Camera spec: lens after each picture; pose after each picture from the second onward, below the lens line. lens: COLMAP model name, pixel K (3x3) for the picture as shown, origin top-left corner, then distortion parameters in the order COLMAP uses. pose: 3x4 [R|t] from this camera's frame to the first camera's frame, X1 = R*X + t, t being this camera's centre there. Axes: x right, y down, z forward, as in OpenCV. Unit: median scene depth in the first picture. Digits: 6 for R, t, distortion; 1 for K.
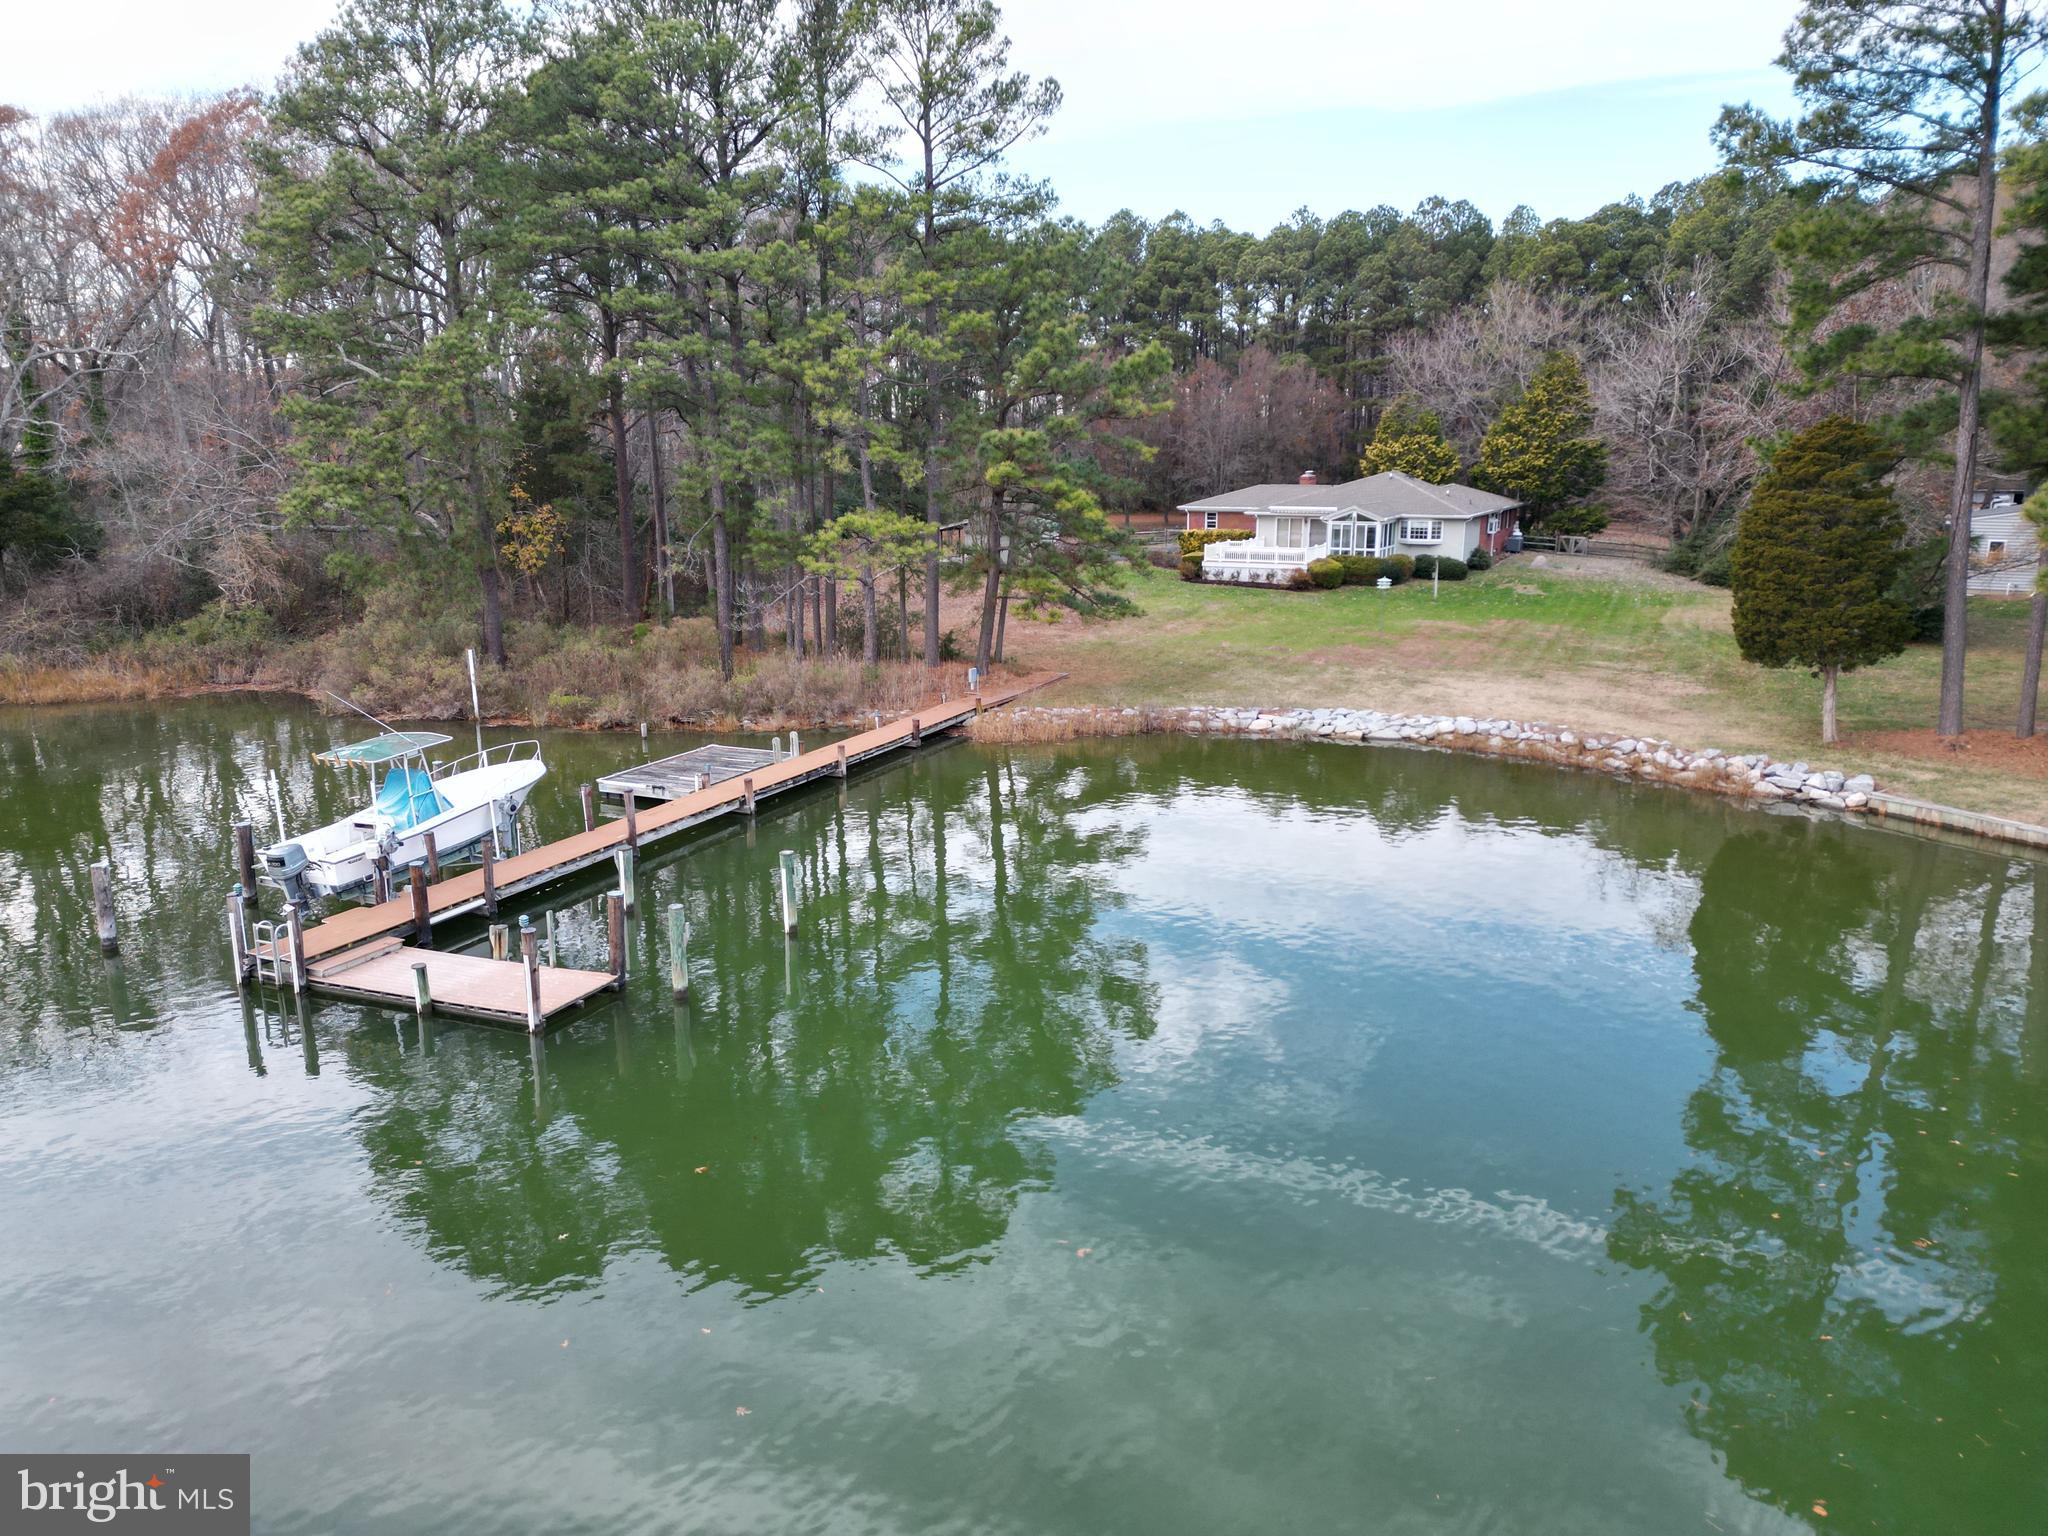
lens RADIAL K [[1429.1, 0, 1024.0], [0, 1429.1, 768.0], [0, 0, 1]] dist [0.050113, -0.002784]
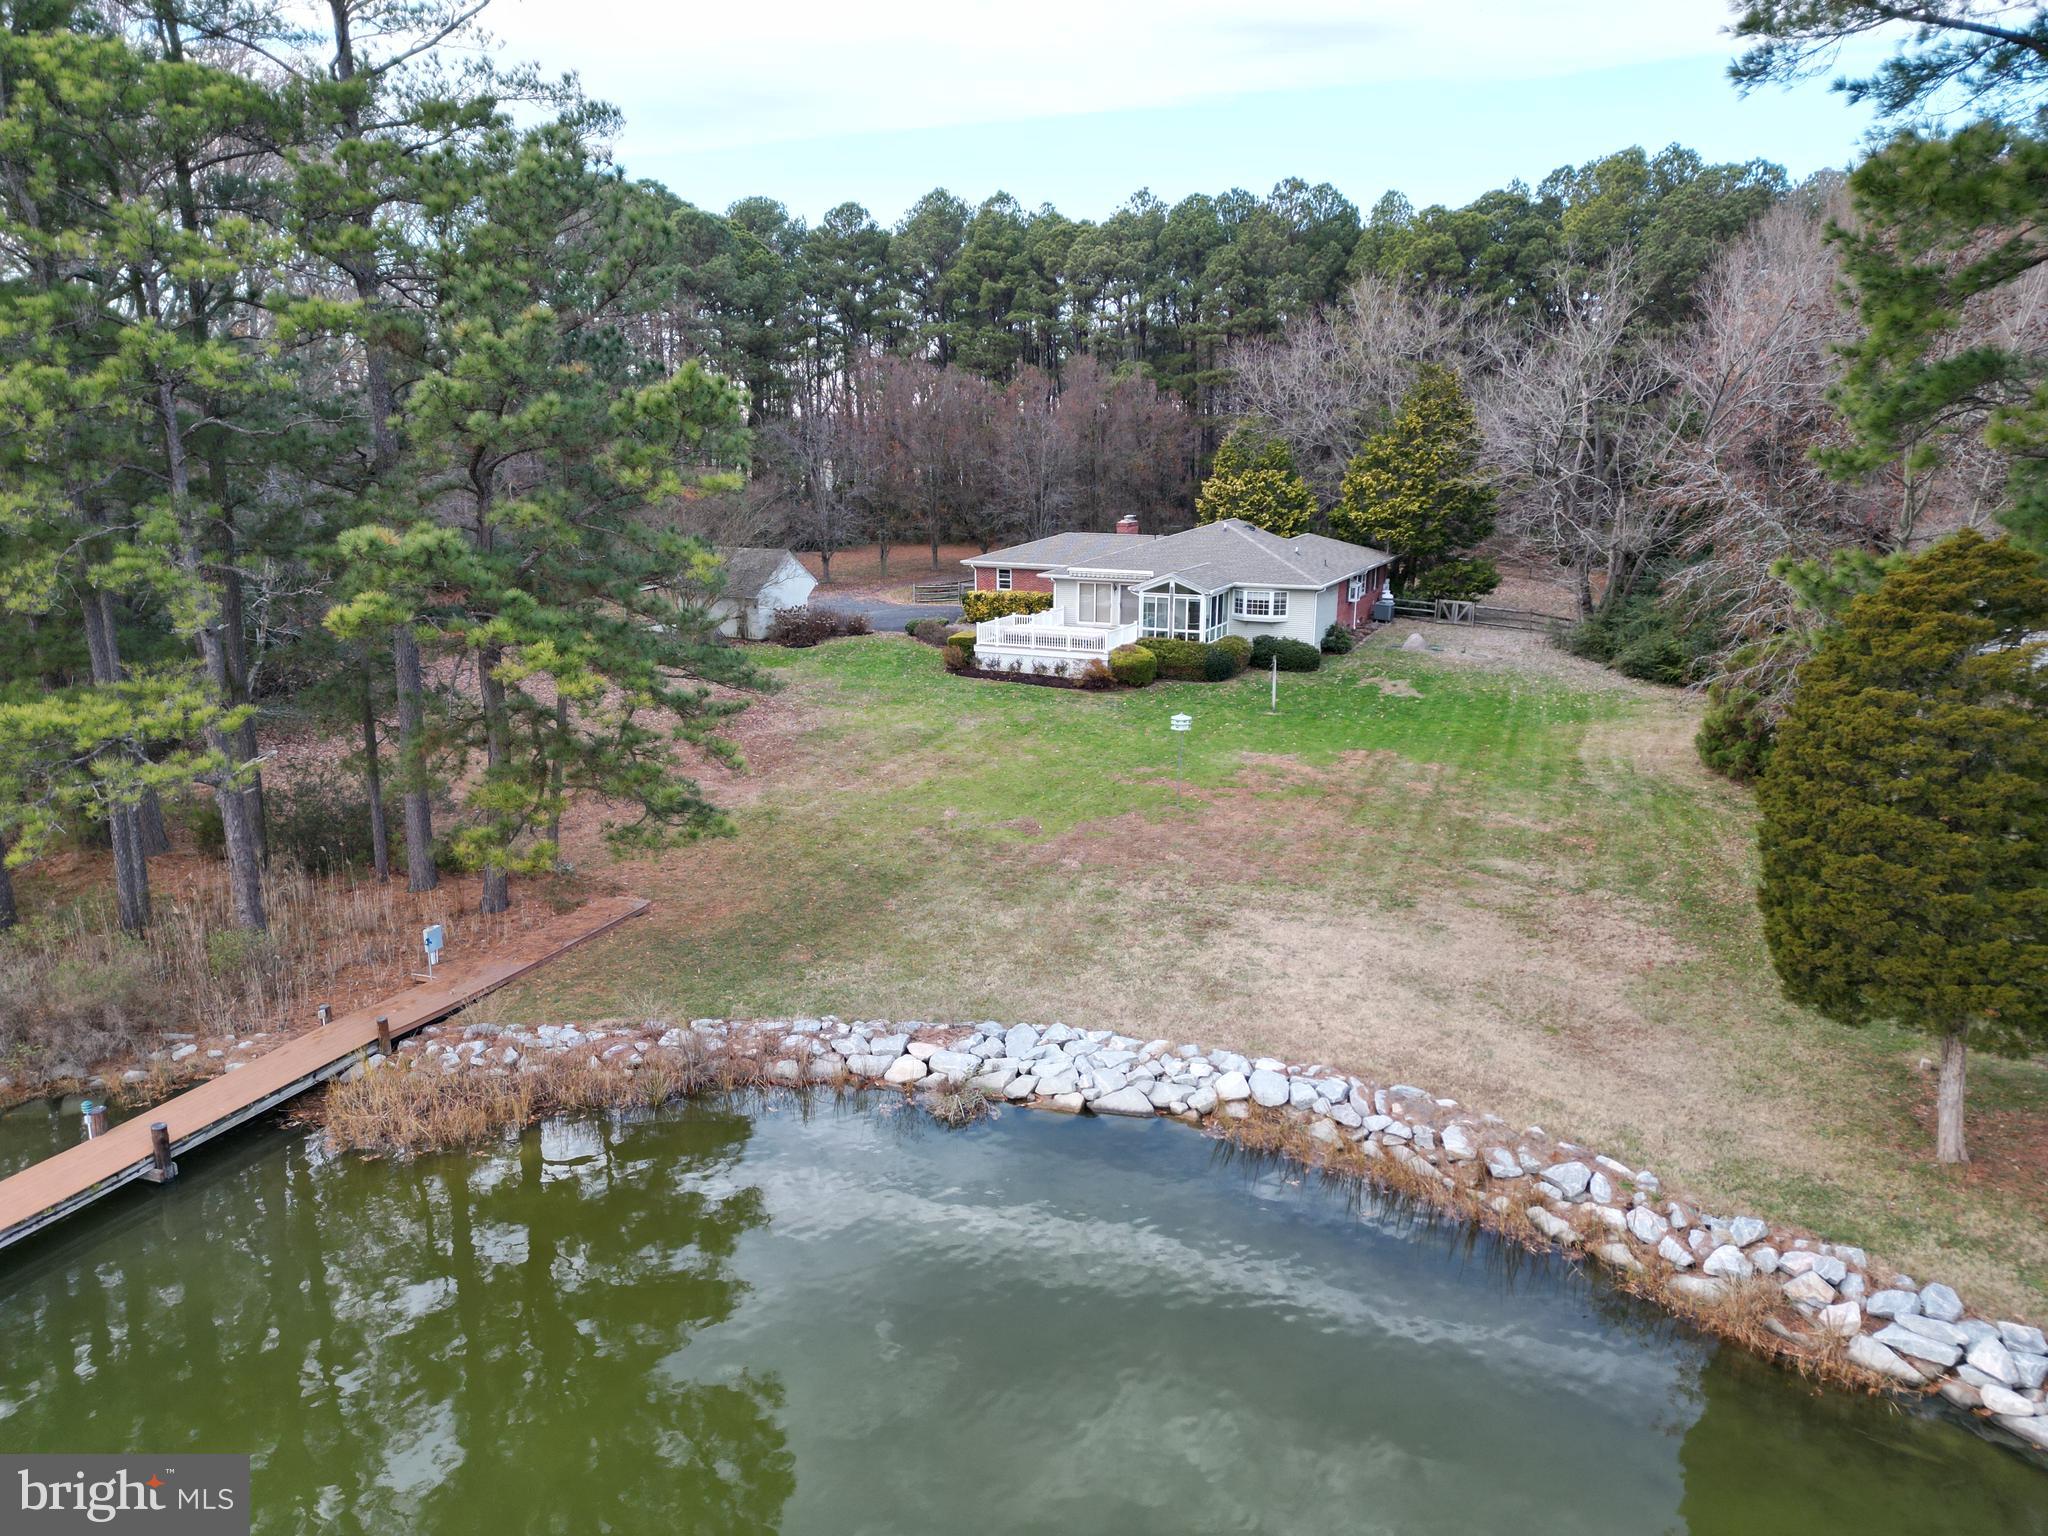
lens RADIAL K [[1423.3, 0, 1024.0], [0, 1423.3, 768.0], [0, 0, 1]] dist [0.080704, -0.068336]
pose [[0.997431, -0.012297, 0.070572, 0.090848], [0.012159, 0.999923, 0.002387, -0.076279], [-0.070596, -0.001523, 0.997504, 0.239389]]
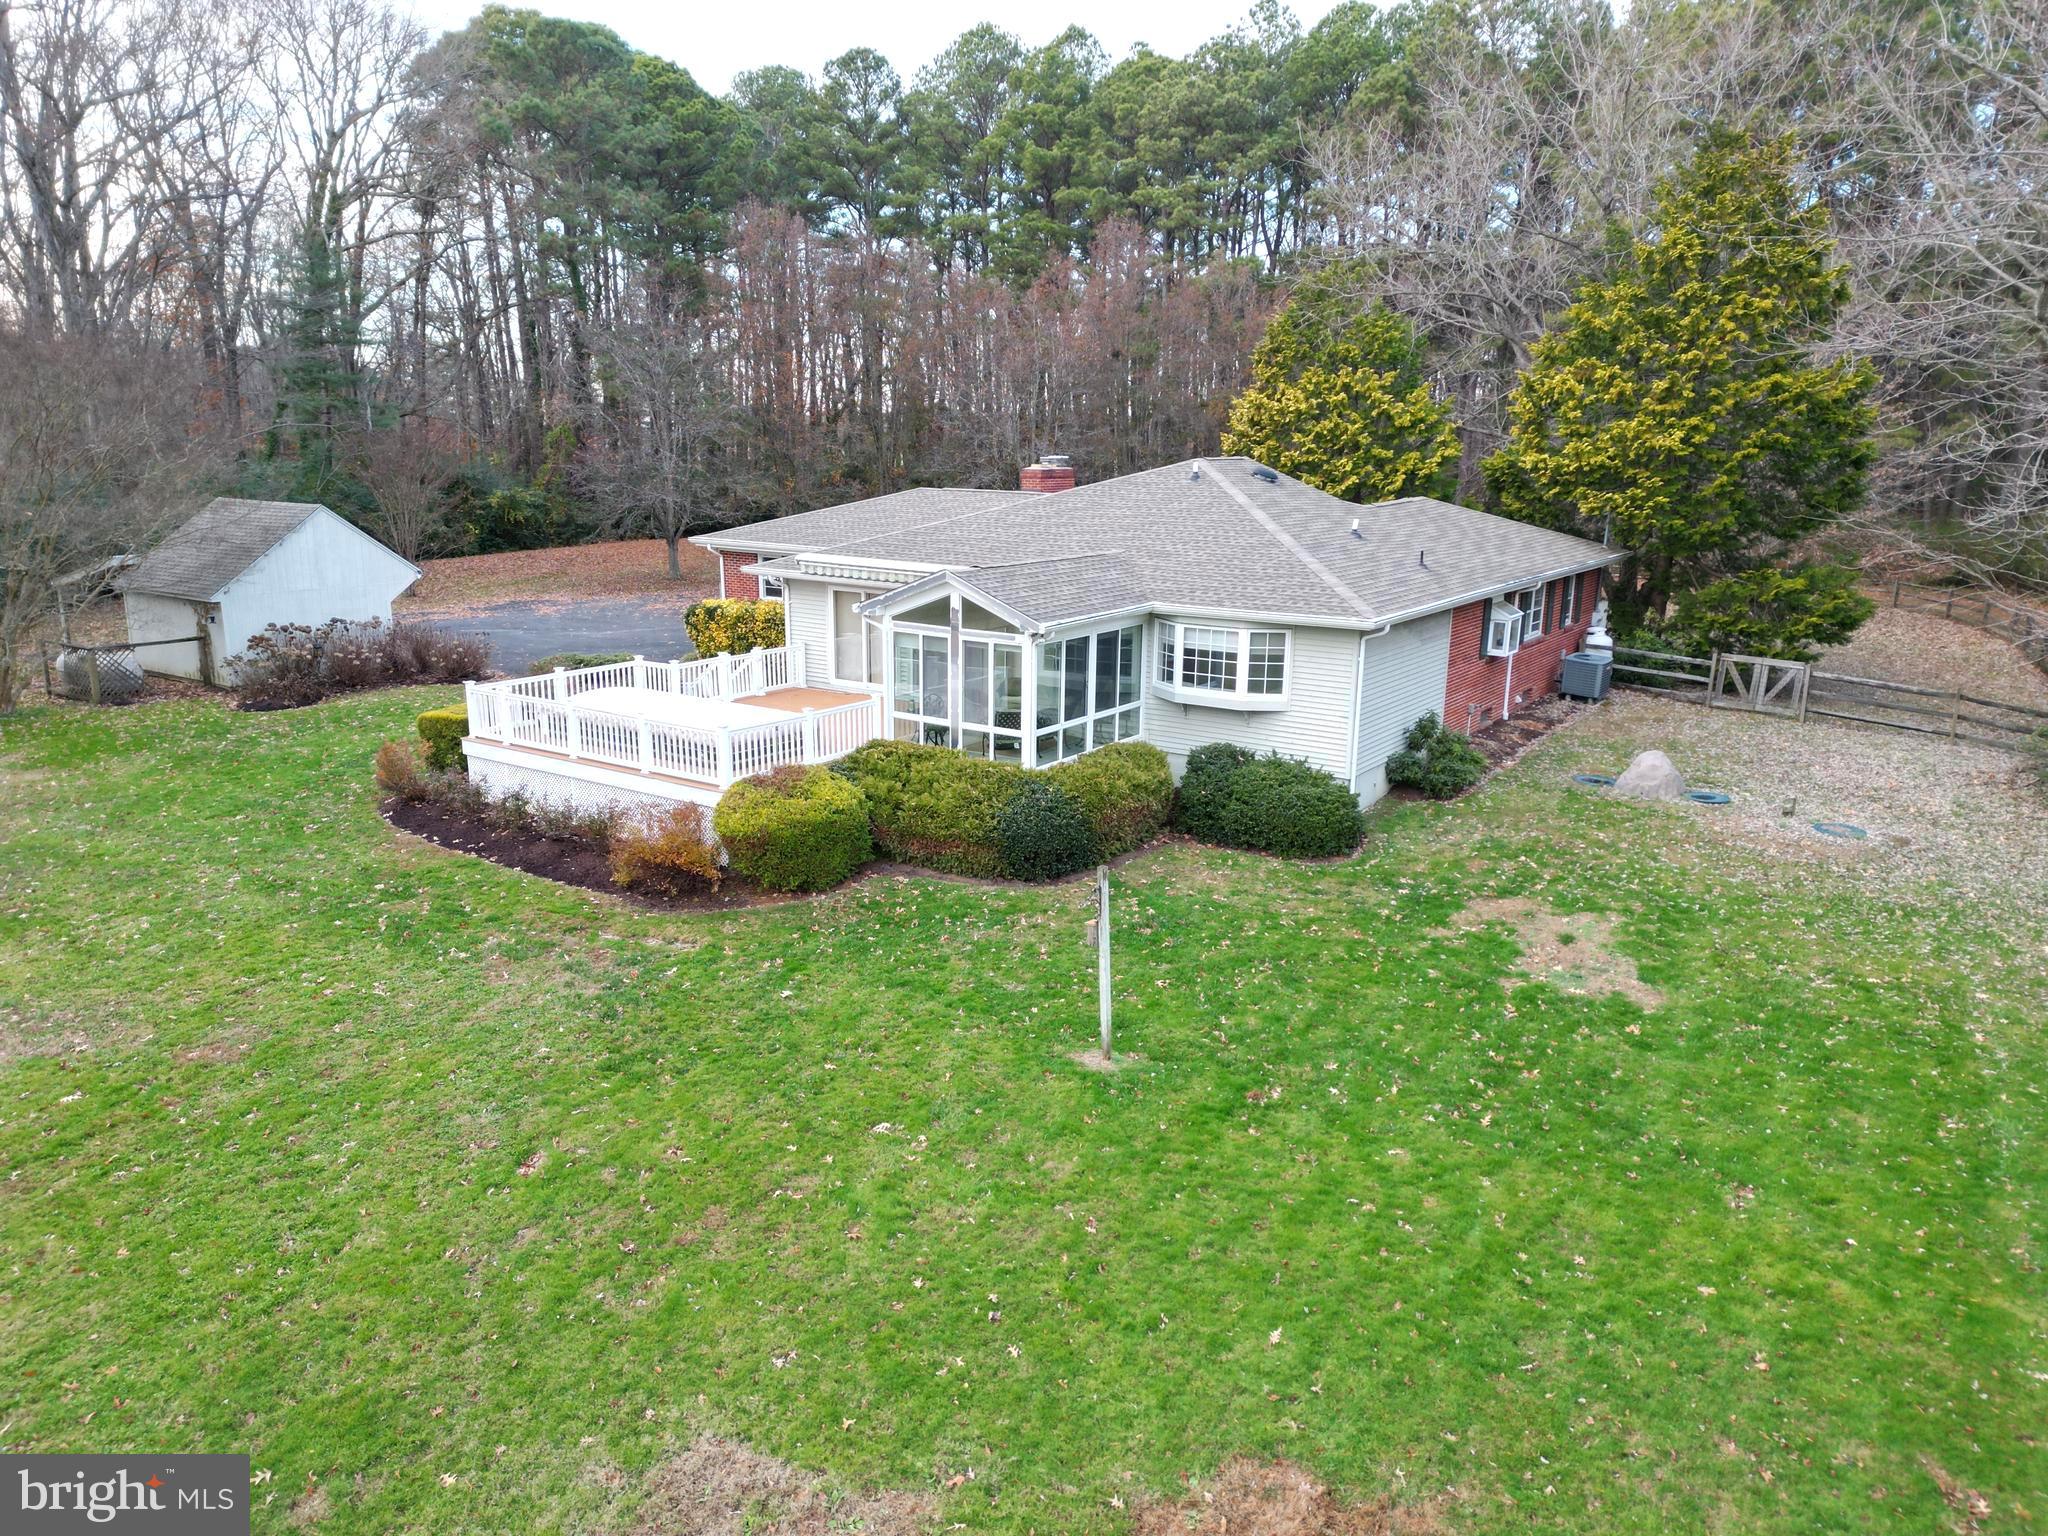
lens RADIAL K [[1429.1, 0, 1024.0], [0, 1429.1, 768.0], [0, 0, 1]] dist [0.050113, -0.002784]
pose [[0.995512, 0.036892, -0.087144, 0.246016], [-0.036913, 0.999318, 0.001374, -0.133261], [0.087135, 0.001849, 0.996195, 0.666359]]
